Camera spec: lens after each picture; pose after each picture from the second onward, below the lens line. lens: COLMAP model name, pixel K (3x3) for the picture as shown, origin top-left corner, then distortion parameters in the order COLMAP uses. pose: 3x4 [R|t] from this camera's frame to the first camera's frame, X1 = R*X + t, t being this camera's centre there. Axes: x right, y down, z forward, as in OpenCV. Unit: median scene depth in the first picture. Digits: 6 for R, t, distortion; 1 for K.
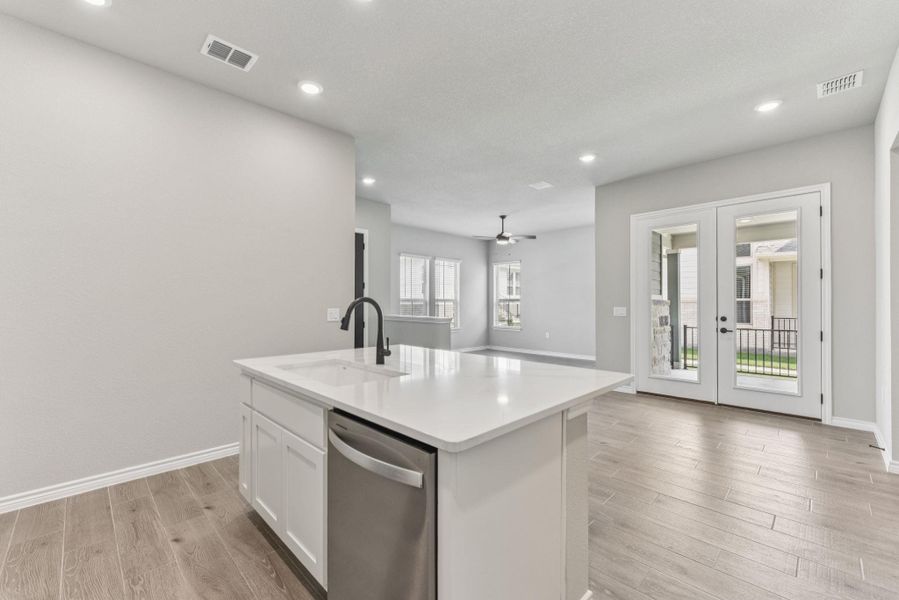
lens RADIAL K [[373.3, 0, 446.9], [0, 373.3, 303.0], [0, 0, 1]] dist [-0.000098, 0.000090]
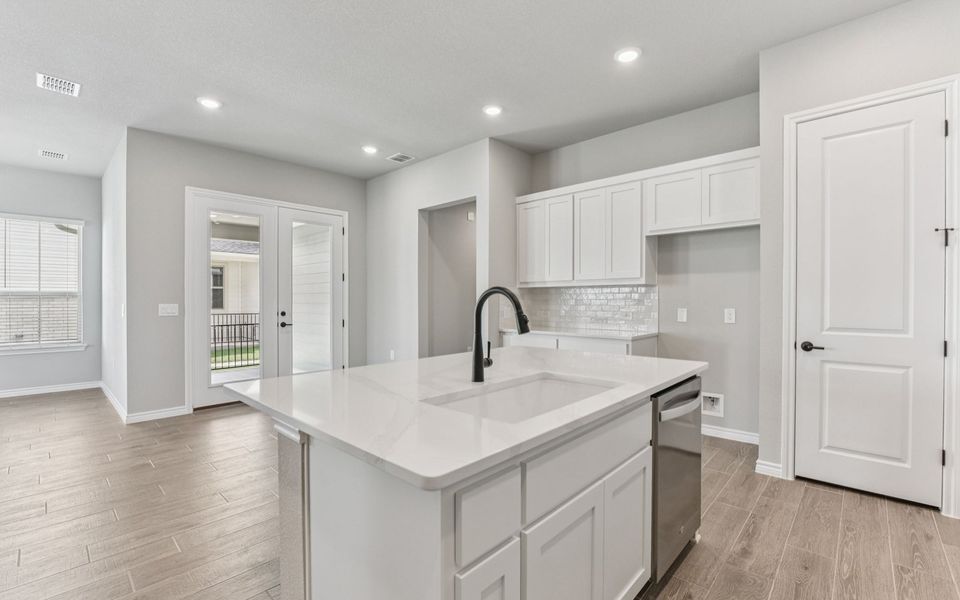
lens RADIAL K [[413.9, 0, 480.0], [0, 413.9, 300.0], [0, 0, 1]] dist [0.000301, -0.000005]
pose [[-0.029197, 0.000792, 0.999573, -0.811598], [0.001638, 0.999998, -0.000745, 0.009883], [-0.999572, 0.001616, -0.029198, 0.856903]]
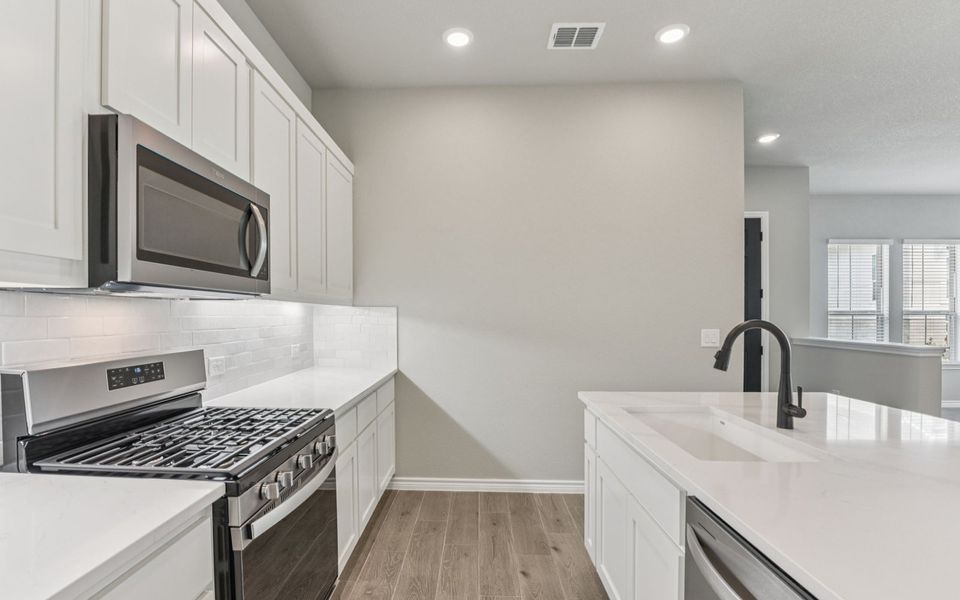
lens RADIAL K [[427.2, 0, 479.4], [0, 427.2, 308.4], [0, 0, 1]] dist [-0.023647, 0.000192]
pose [[0.682427, 0.001777, -0.730952, -0.011587], [-0.000759, 0.999998, 0.001722, -0.026879], [0.730953, -0.000621, 0.682427, 0.123391]]
